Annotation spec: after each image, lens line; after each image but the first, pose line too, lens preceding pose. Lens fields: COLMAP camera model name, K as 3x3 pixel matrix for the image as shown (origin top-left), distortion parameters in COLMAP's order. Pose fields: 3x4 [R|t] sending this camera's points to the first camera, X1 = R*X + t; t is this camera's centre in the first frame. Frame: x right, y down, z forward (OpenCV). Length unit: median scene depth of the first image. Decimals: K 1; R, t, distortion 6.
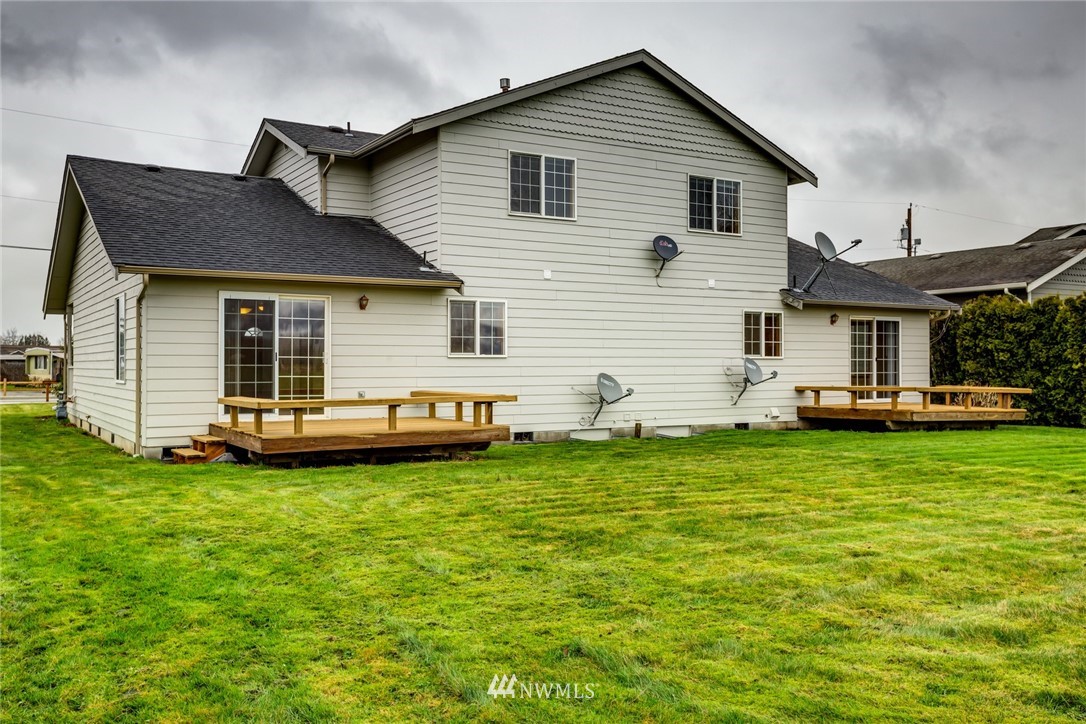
lens RADIAL K [[980.5, 0, 542.8], [0, 980.5, 365.7], [0, 0, 1]] dist [0.018313, 0.003665]
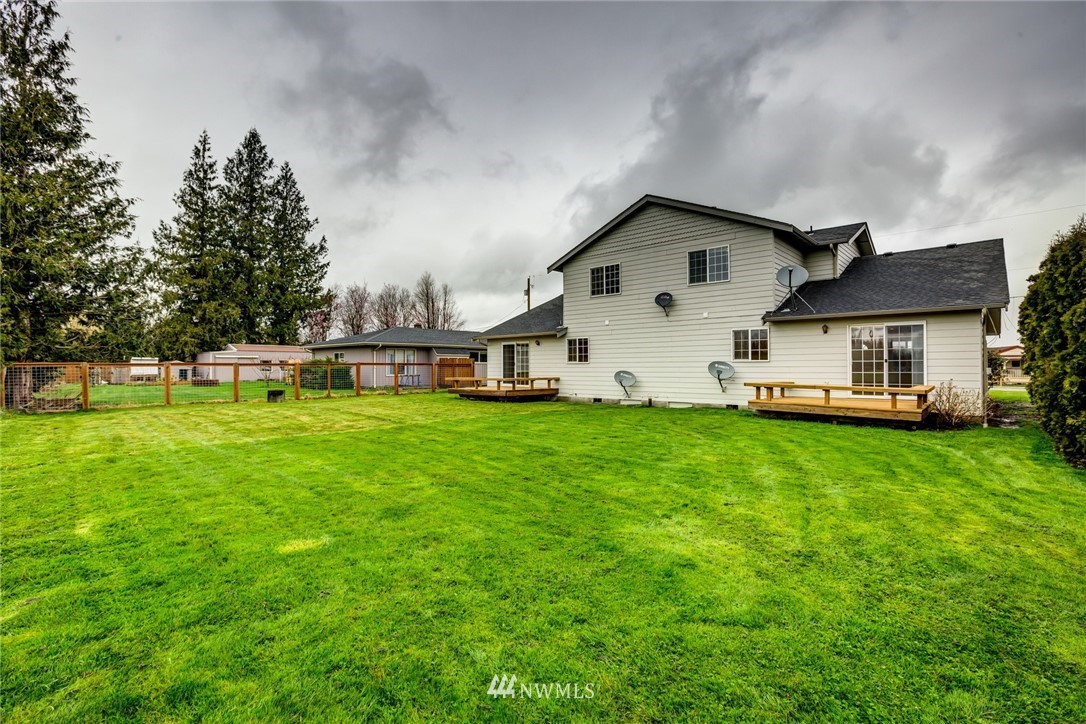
lens RADIAL K [[485.0, 0, 542.9], [0, 485.0, 360.9], [0, 0, 1]] dist [-0.036870, -0.000408]
pose [[0.273522, -0.012010, -0.961791, 0.903470], [0.002192, 0.999927, -0.011862, -0.000786], [0.961863, 0.001136, 0.273528, 0.563885]]
